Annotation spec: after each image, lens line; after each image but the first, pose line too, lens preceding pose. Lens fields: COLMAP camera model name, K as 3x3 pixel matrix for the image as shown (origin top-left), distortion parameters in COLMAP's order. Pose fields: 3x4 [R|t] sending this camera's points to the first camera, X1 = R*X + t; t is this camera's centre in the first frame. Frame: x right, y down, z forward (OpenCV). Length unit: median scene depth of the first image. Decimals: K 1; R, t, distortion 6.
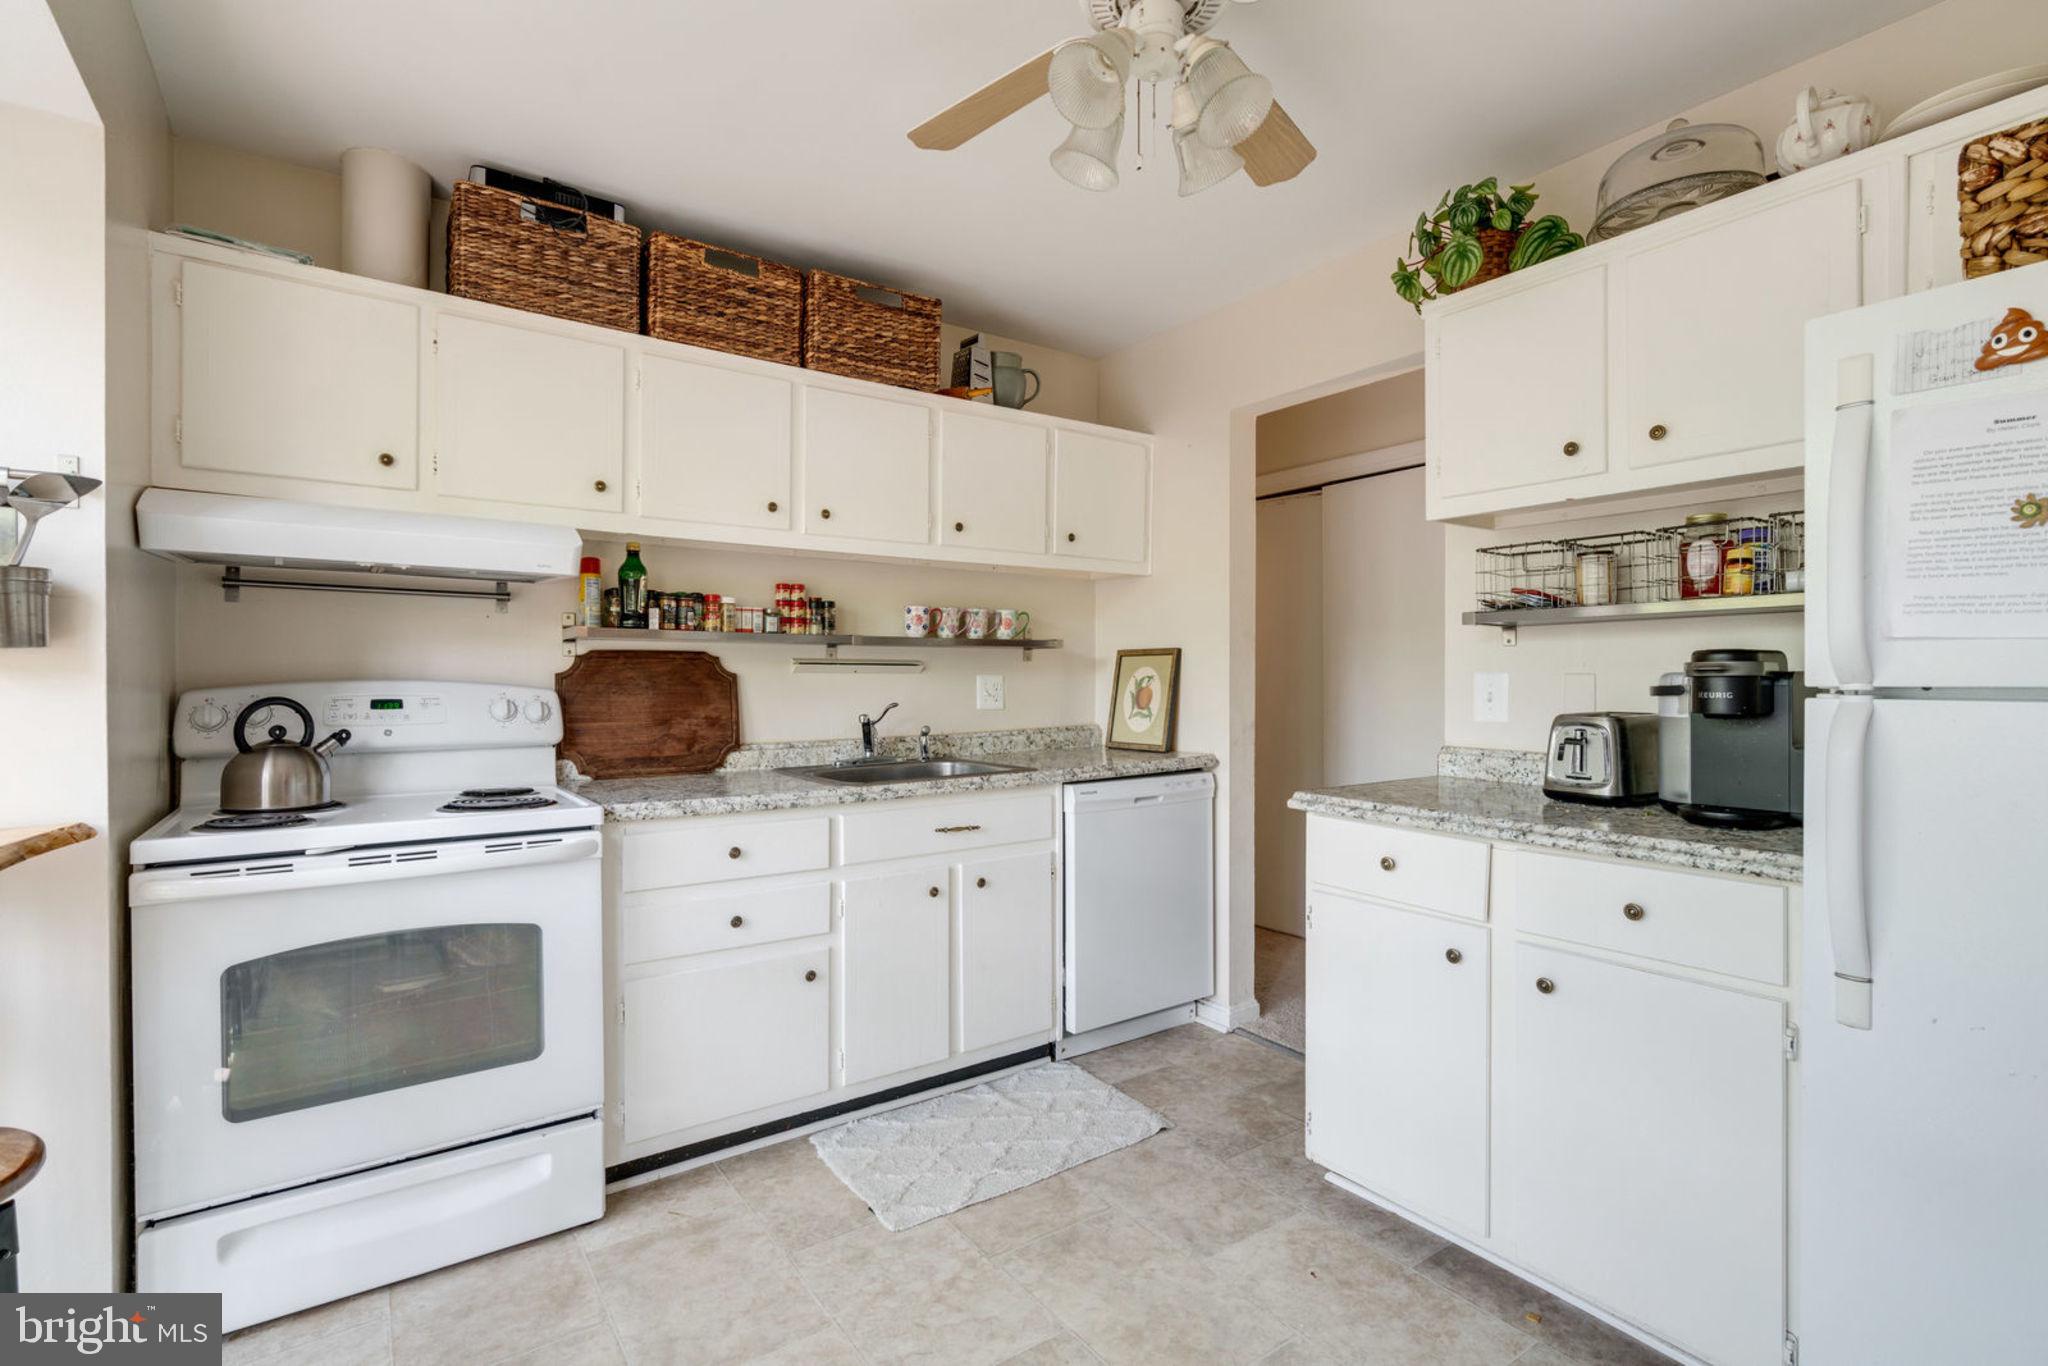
lens RADIAL K [[970.1, 0, 1019.6], [0, 970.1, 679.1], [0, 0, 1]] dist [-0.002824, 0.002333]
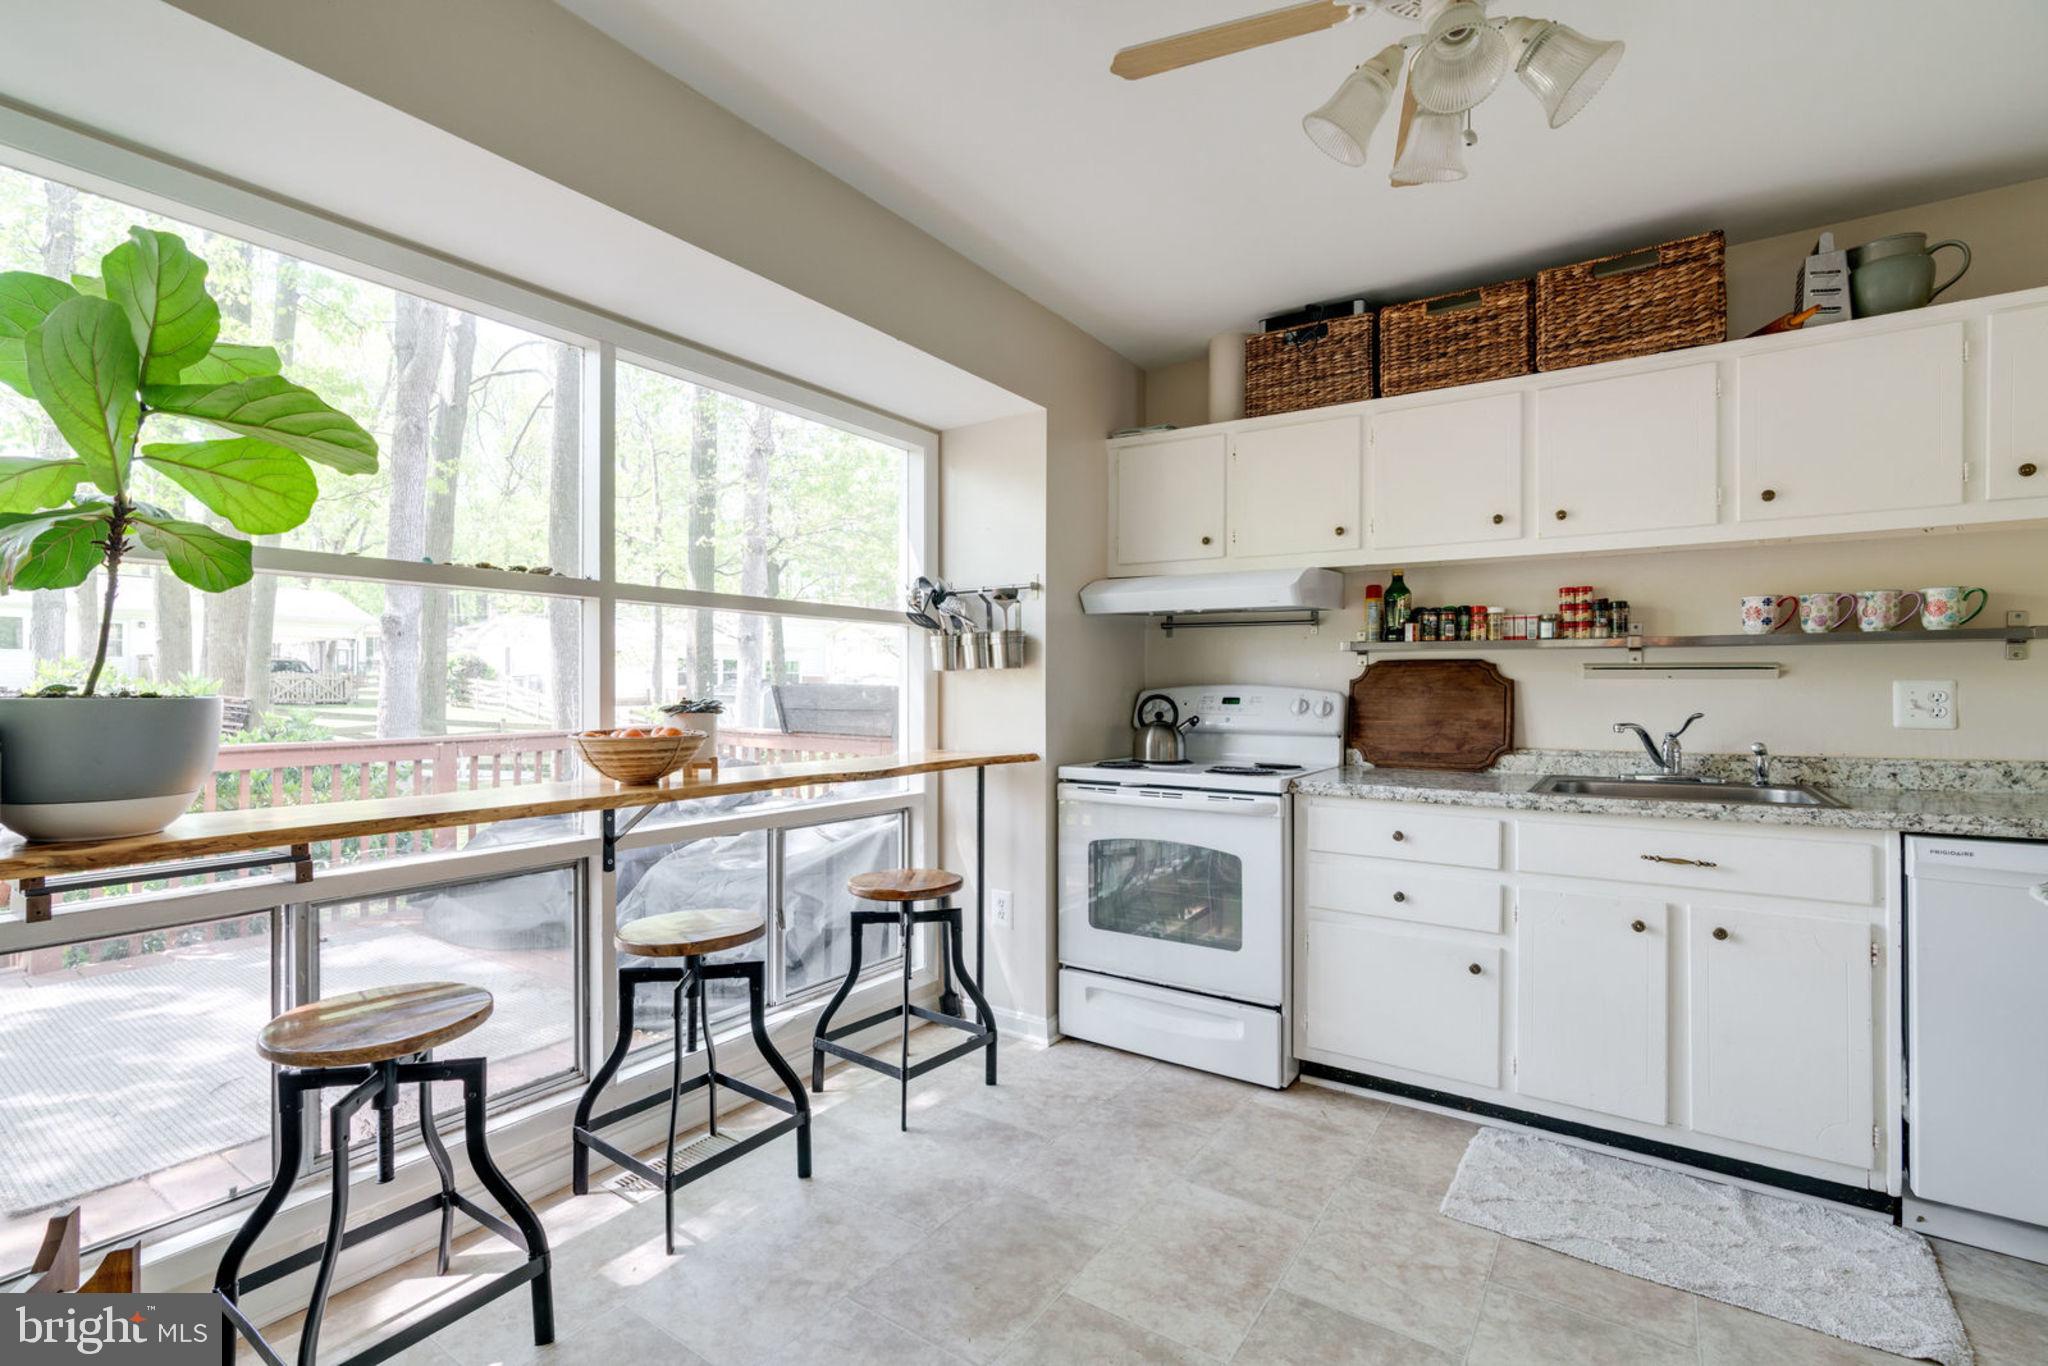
lens RADIAL K [[970.1, 0, 1020.7], [0, 970.1, 677.2], [0, 0, 1]] dist [-0.002824, 0.002333]
pose [[0.321598, -0.006483, -0.946854, 0.576395], [-0.003979, 0.999958, -0.008198, 0.002666], [0.946868, 0.006404, 0.321559, 0.187456]]
